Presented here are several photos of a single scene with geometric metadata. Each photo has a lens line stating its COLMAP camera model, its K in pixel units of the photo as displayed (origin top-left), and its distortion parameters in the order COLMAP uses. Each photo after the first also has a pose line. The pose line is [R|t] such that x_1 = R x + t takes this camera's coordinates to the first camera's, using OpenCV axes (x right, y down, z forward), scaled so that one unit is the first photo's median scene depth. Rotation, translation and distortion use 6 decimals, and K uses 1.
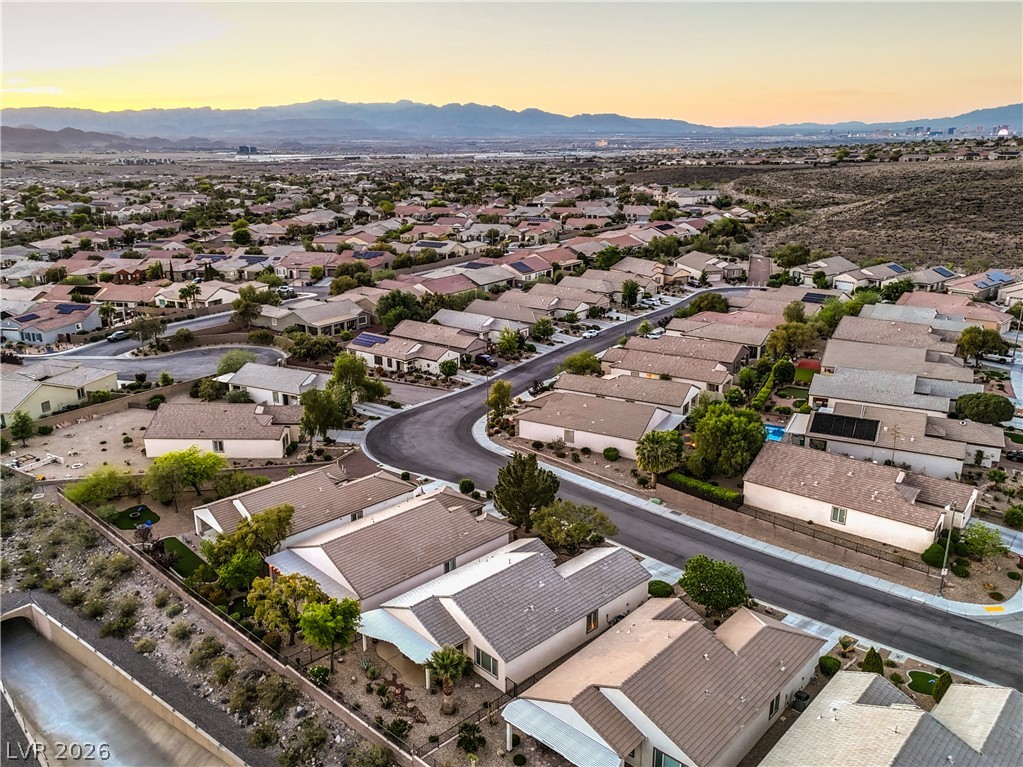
lens RADIAL K [[721.6, 0, 532.3], [0, 721.6, 383.4], [0, 0, 1]] dist [0.000268, -0.002383]
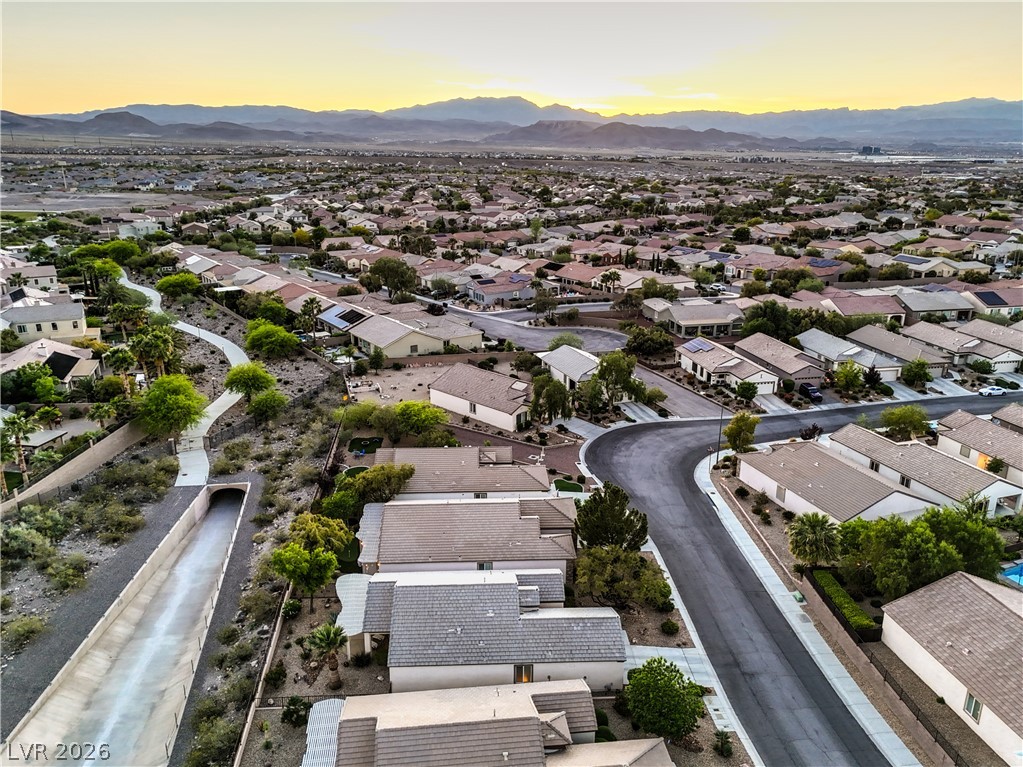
lens RADIAL K [[721.6, 0, 532.3], [0, 721.6, 383.4], [0, 0, 1]] dist [0.000268, -0.002383]
pose [[0.760379, 0.208985, -0.614938, 0.236724], [-0.209544, 0.975123, 0.072290, -0.037921], [0.614748, 0.073889, 0.785255, 0.115383]]
